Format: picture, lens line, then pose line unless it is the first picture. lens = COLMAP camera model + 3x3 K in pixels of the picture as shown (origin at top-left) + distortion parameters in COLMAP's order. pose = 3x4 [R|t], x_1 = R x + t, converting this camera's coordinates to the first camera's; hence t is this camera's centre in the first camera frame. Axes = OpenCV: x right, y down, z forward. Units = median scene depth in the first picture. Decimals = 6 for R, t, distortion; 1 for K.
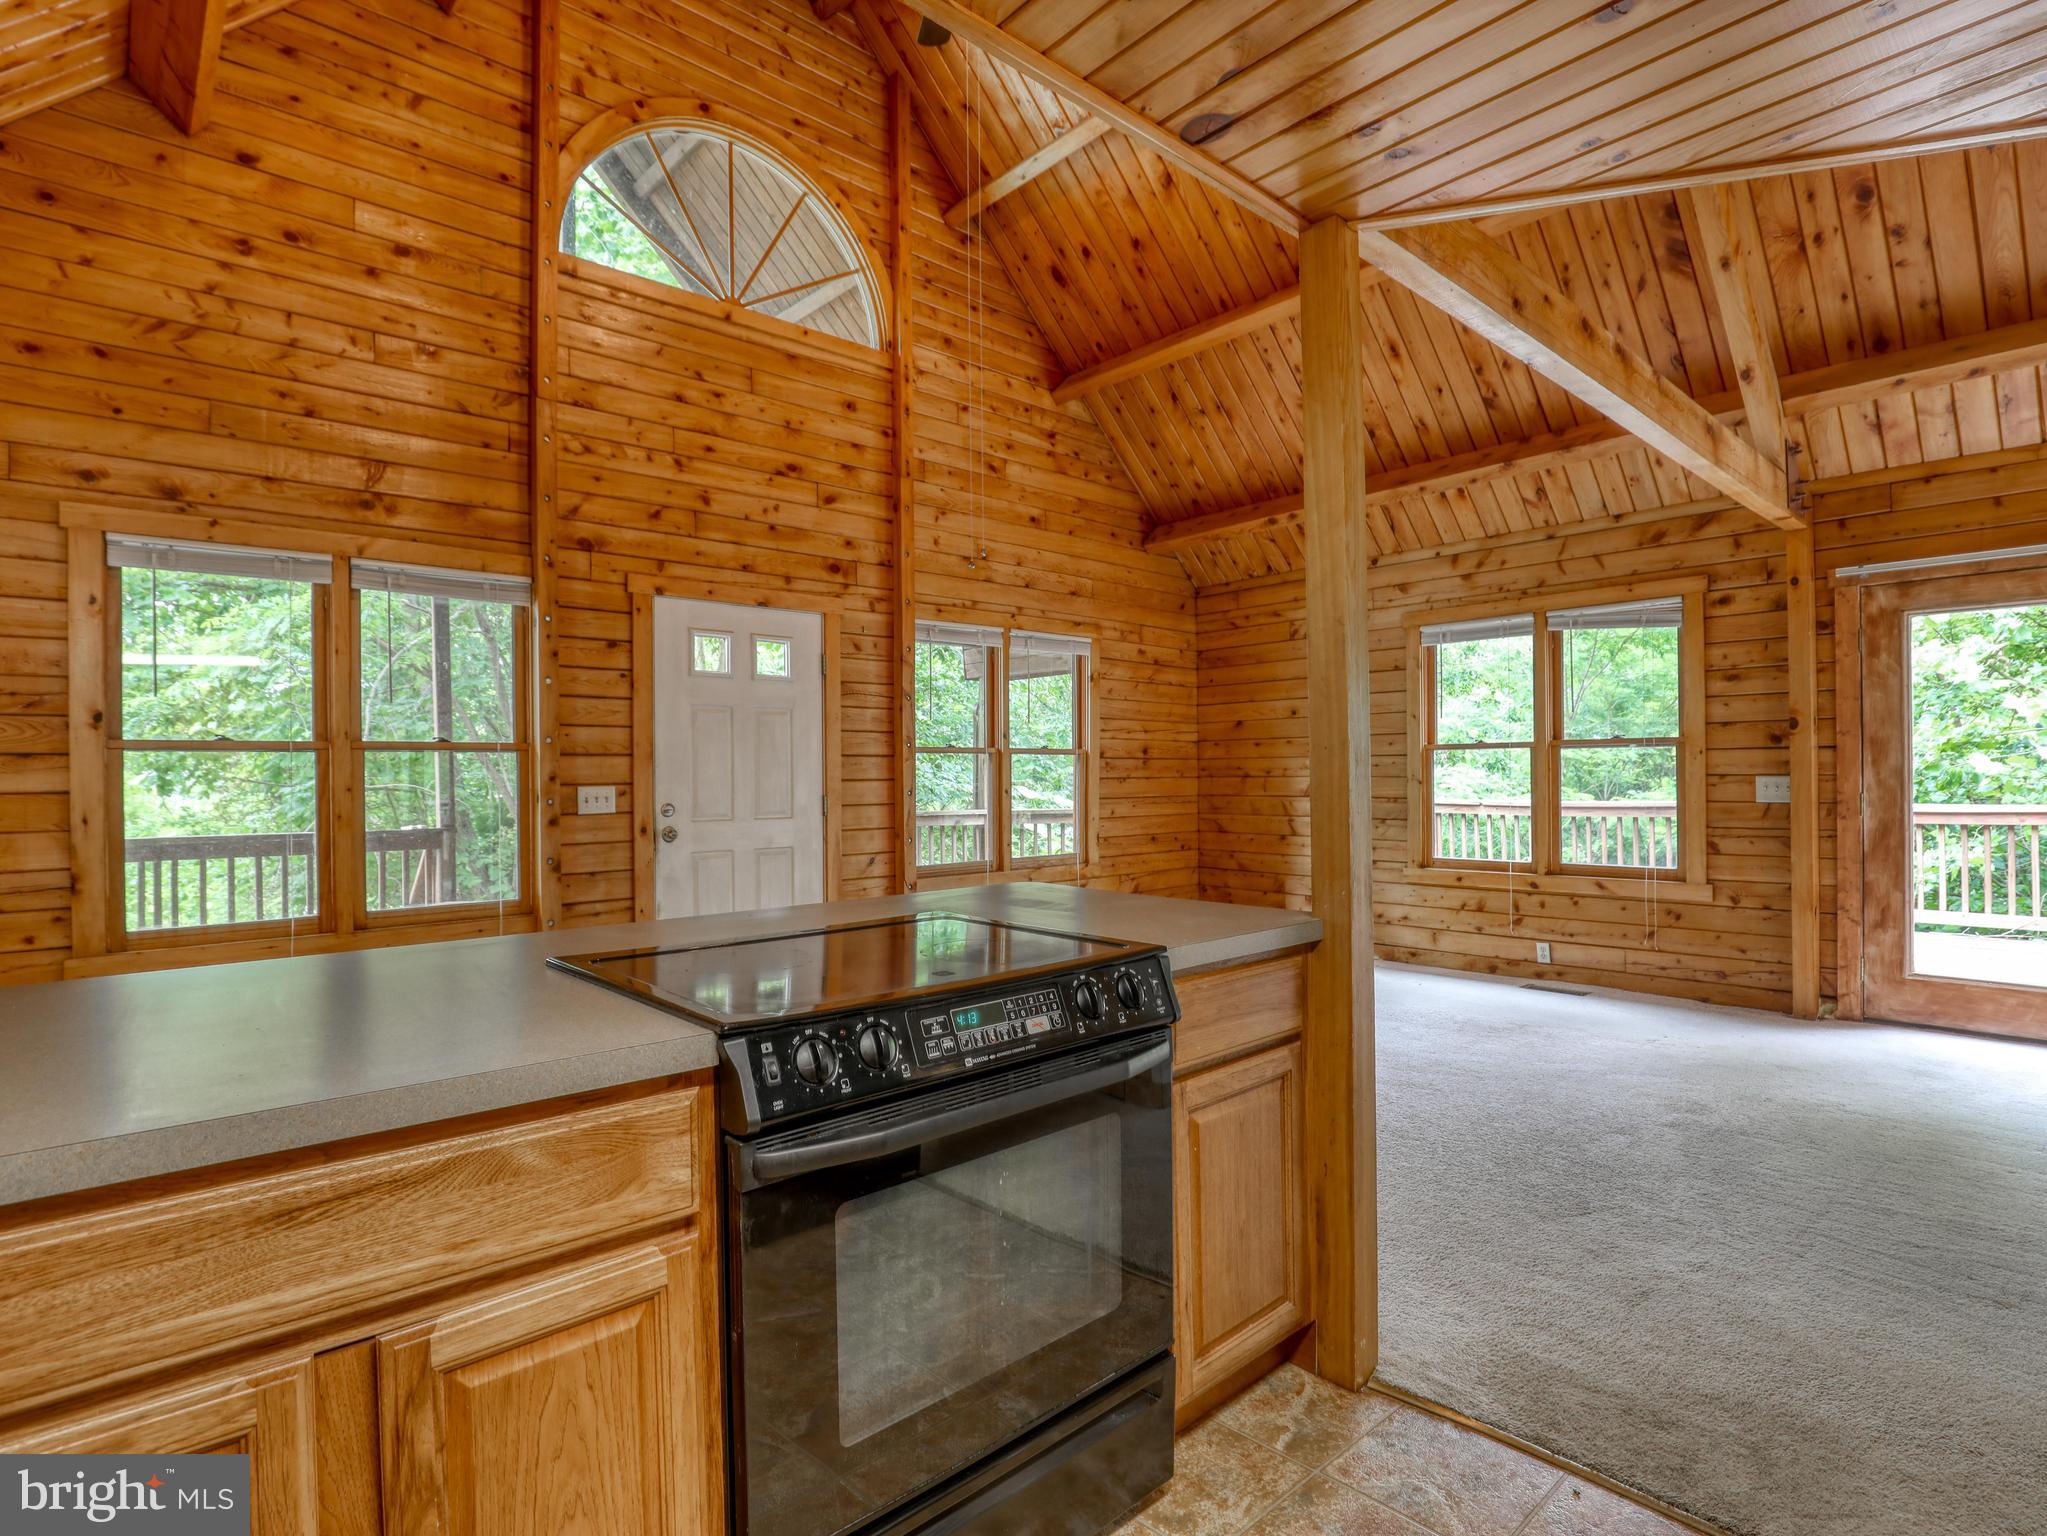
lens RADIAL K [[1064.7, 0, 1022.2], [0, 1064.7, 772.9], [0, 0, 1]] dist [-0.037341, 0.006600]
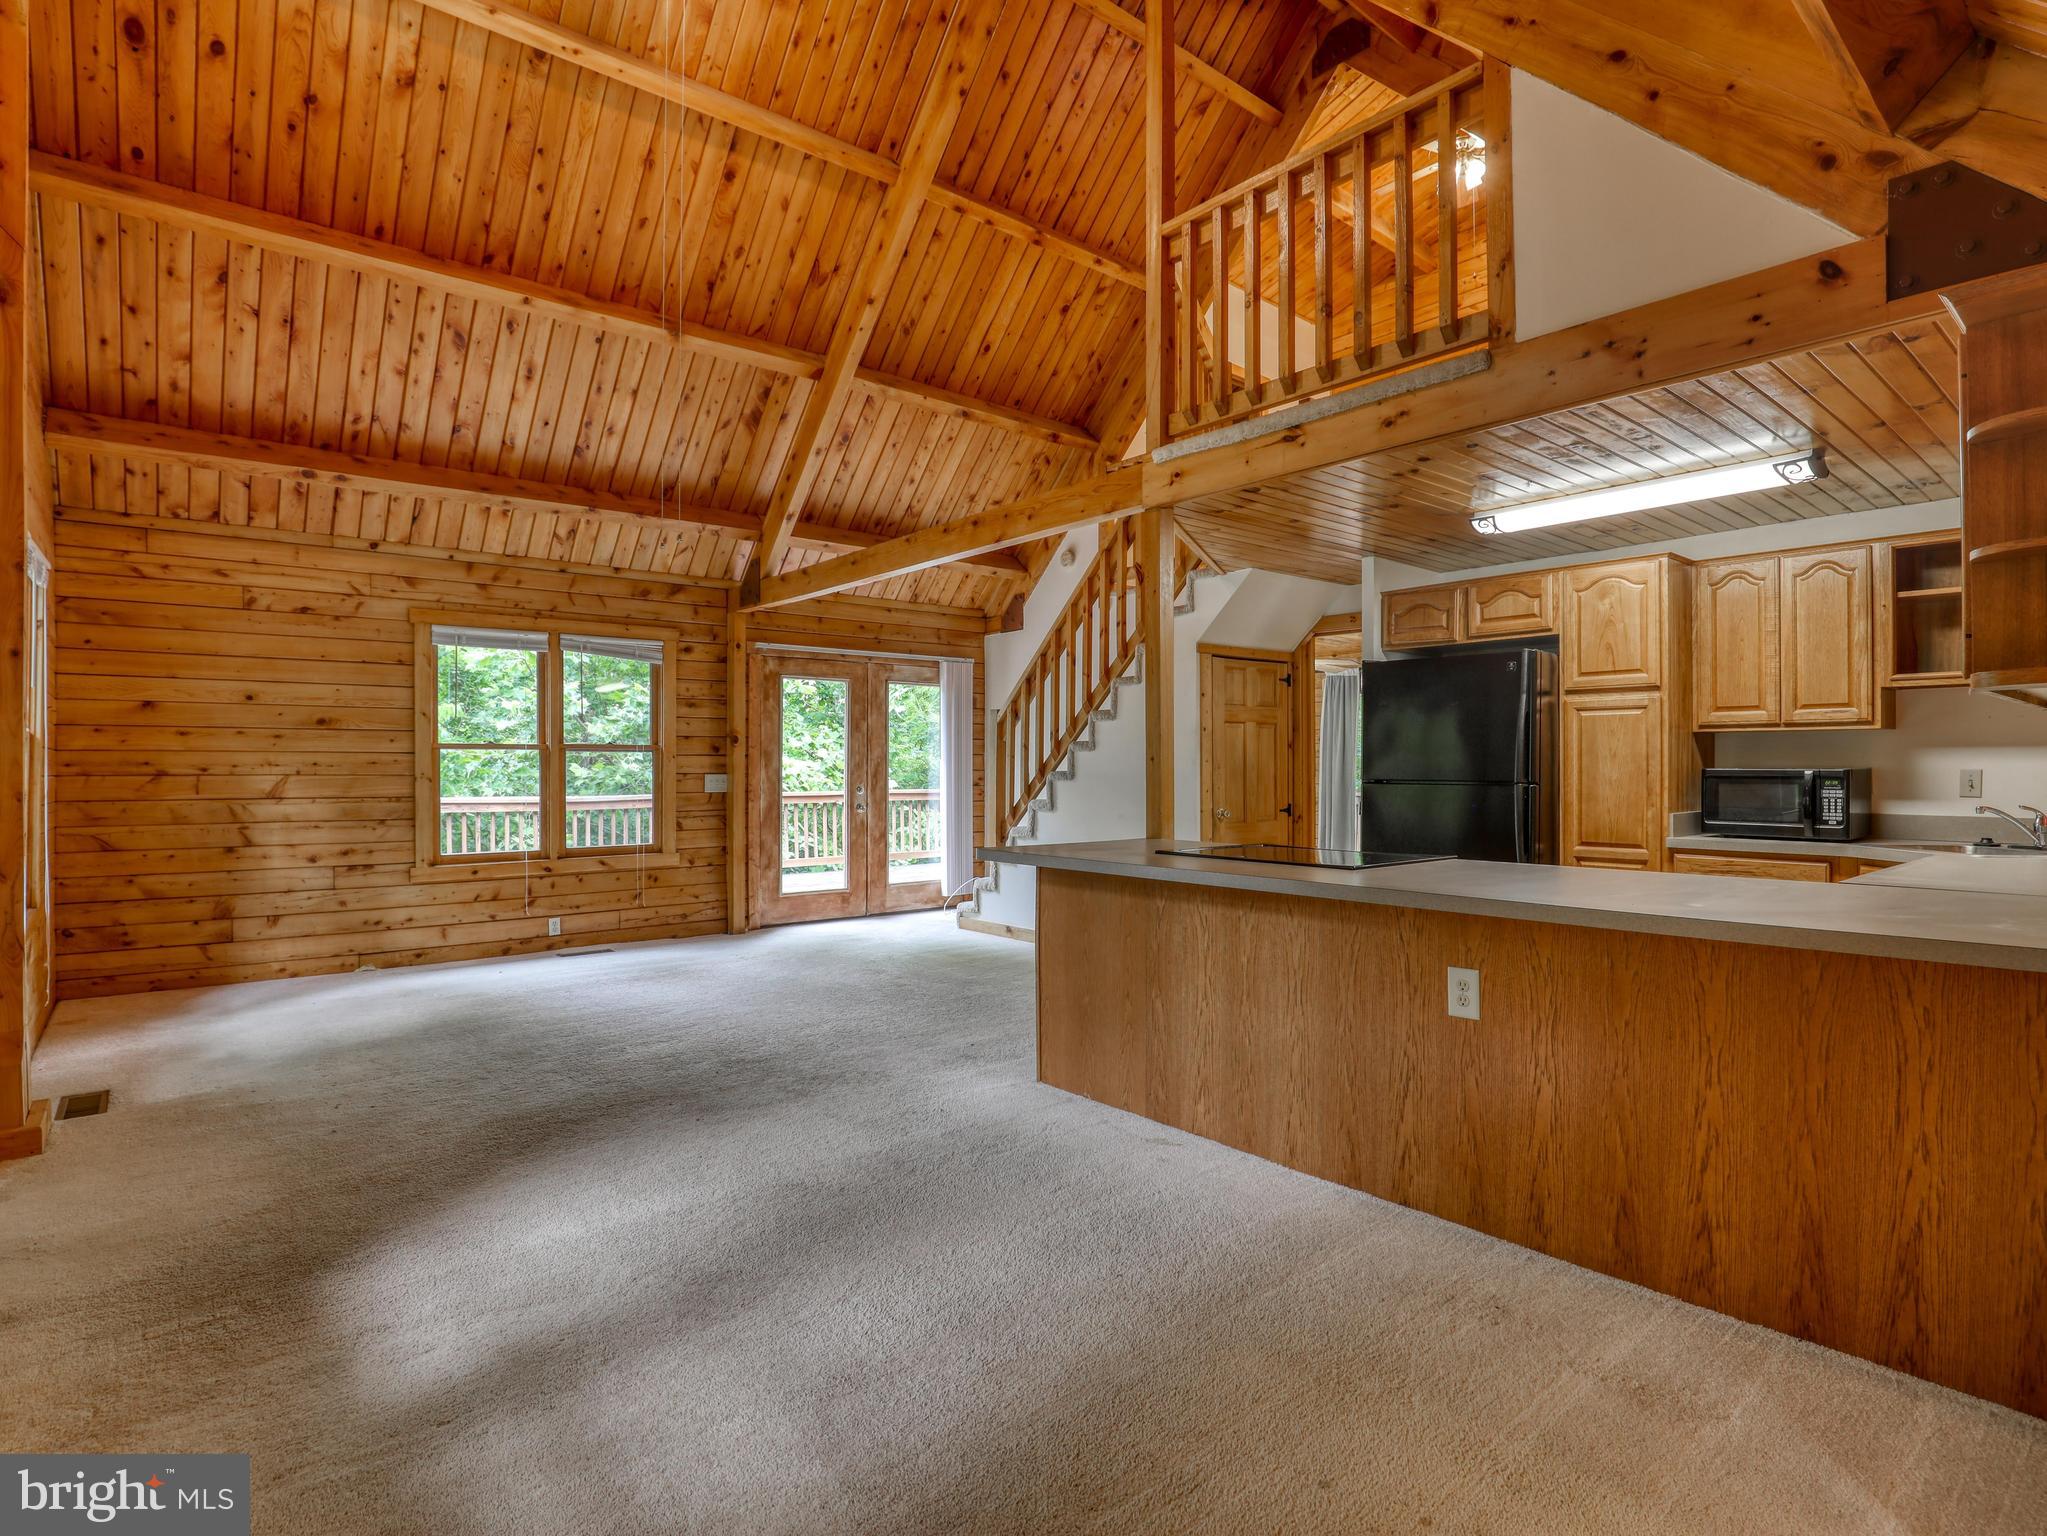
lens RADIAL K [[1064.7, 0, 1067.8], [0, 1064.7, 772.8], [0, 0, 1]] dist [-0.037341, 0.006600]
pose [[0.000252, 0.003784, 0.999993, -0.702483], [-0.000711, 0.999993, -0.003784, 0.005433], [-1.000000, -0.000710, 0.000254, 0.456830]]
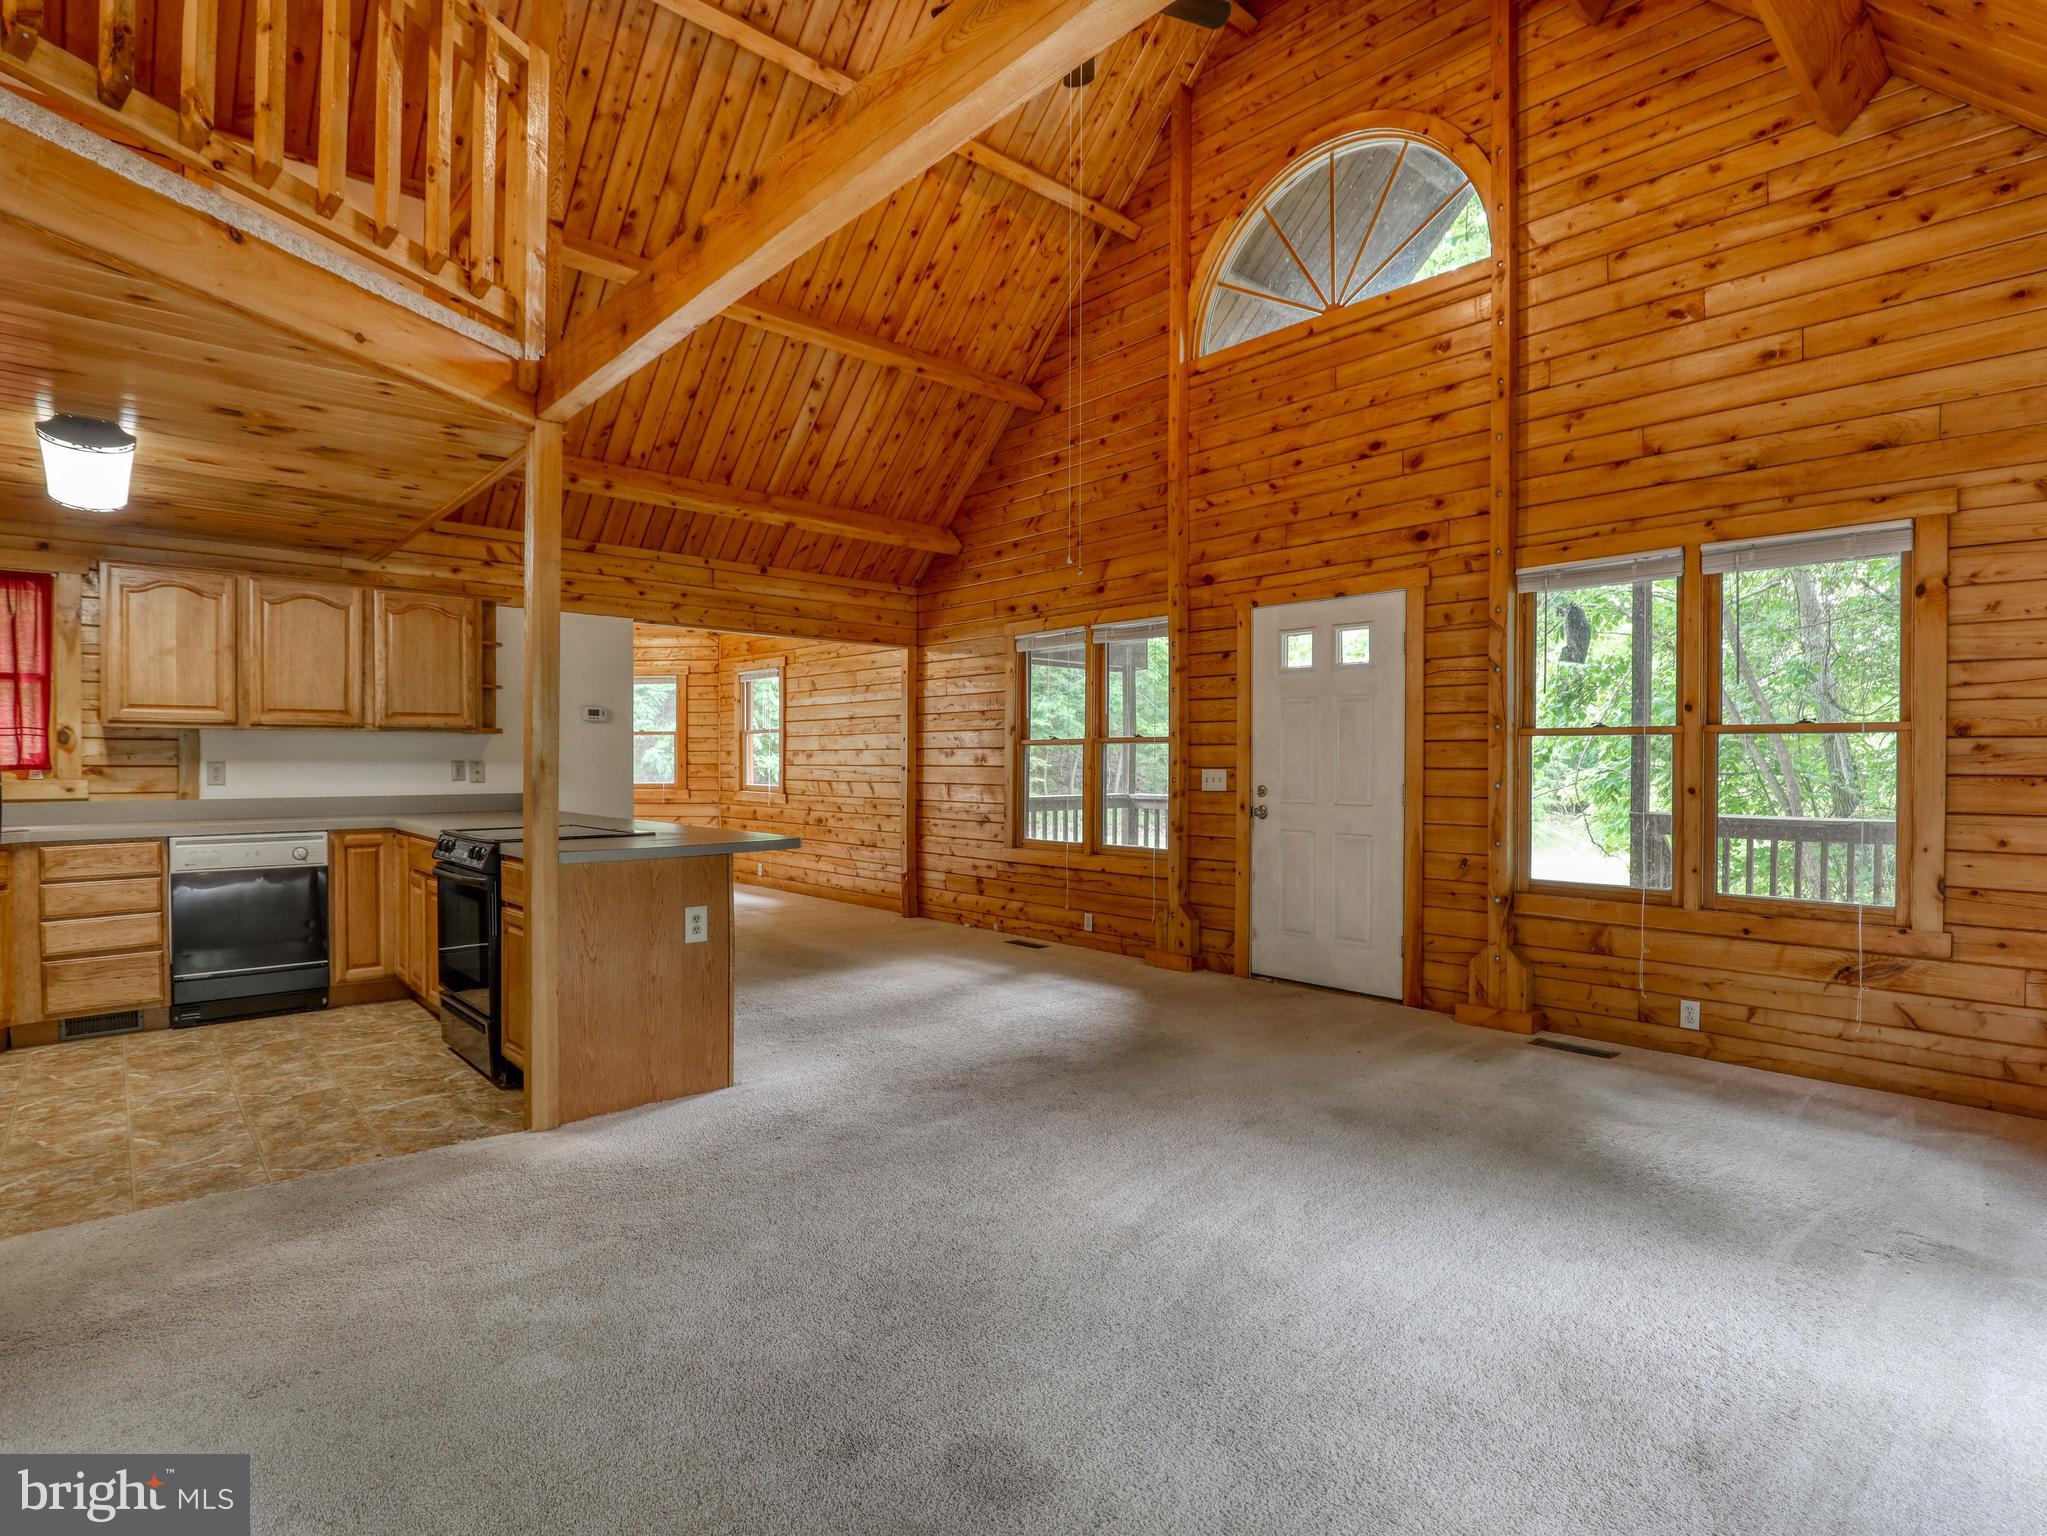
lens RADIAL K [[1064.7, 0, 1037.0], [0, 1064.7, 769.4], [0, 0, 1]] dist [-0.037341, 0.006600]
pose [[-0.006885, 0.016493, -0.999840, 0.751126], [0.000698, 0.999864, 0.016489, -0.007226], [0.999976, -0.000584, -0.006896, 0.689474]]
